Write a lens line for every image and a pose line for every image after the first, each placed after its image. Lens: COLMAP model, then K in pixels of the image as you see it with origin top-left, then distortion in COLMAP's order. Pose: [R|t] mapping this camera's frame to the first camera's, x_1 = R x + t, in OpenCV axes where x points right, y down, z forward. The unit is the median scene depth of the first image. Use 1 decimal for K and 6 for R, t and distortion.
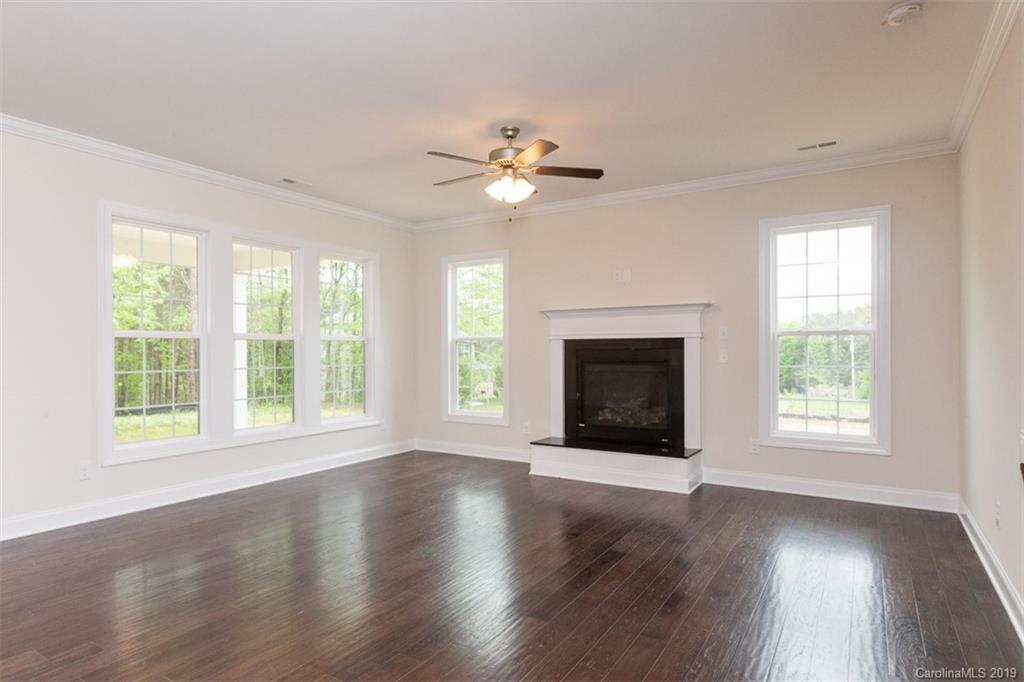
lens RADIAL K [[607.5, 0, 511.9], [0, 607.5, 342.5], [0, 0, 1]] dist [-0.004419, 0.001104]
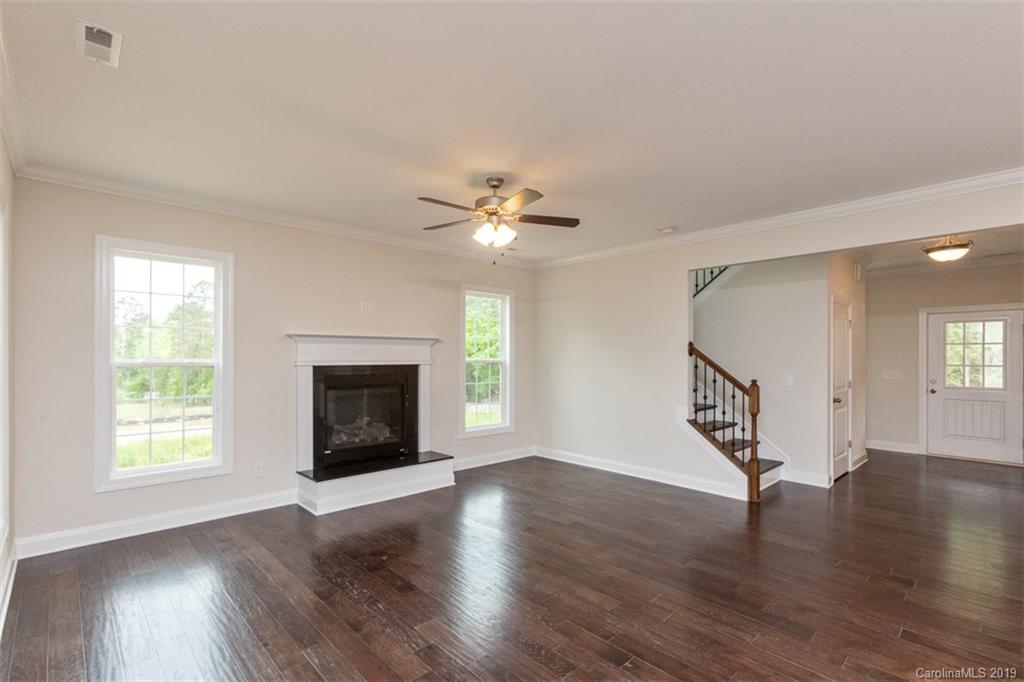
lens RADIAL K [[473.6, 0, 513.6], [0, 473.6, 351.8], [0, 0, 1]] dist [-0.005031, 0.005058]
pose [[0.263275, 0.022833, 0.964450, -0.567512], [-0.007697, 0.999738, -0.021567, -0.013867], [-0.964690, -0.001745, 0.263382, 0.524752]]
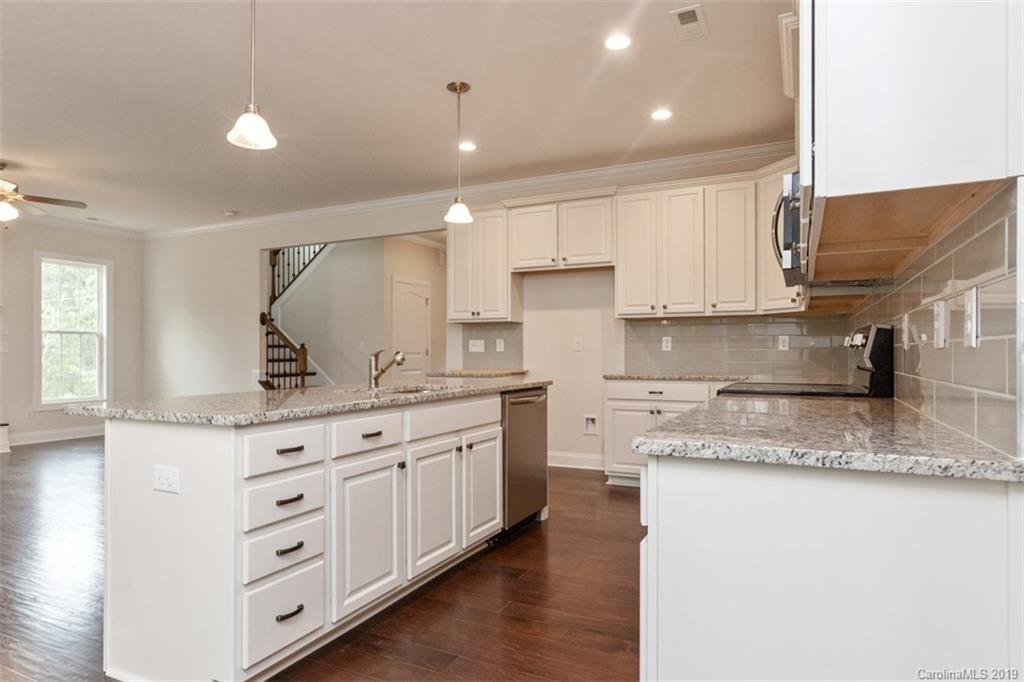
lens RADIAL K [[607.5, 0, 507.8], [0, 607.5, 337.1], [0, 0, 1]] dist [-0.004419, 0.001104]
pose [[-0.080153, 0.023010, 0.996517, -0.963534], [0.006203, 0.999726, -0.022585, 0.032885], [-0.996763, 0.004371, -0.080274, 0.008485]]
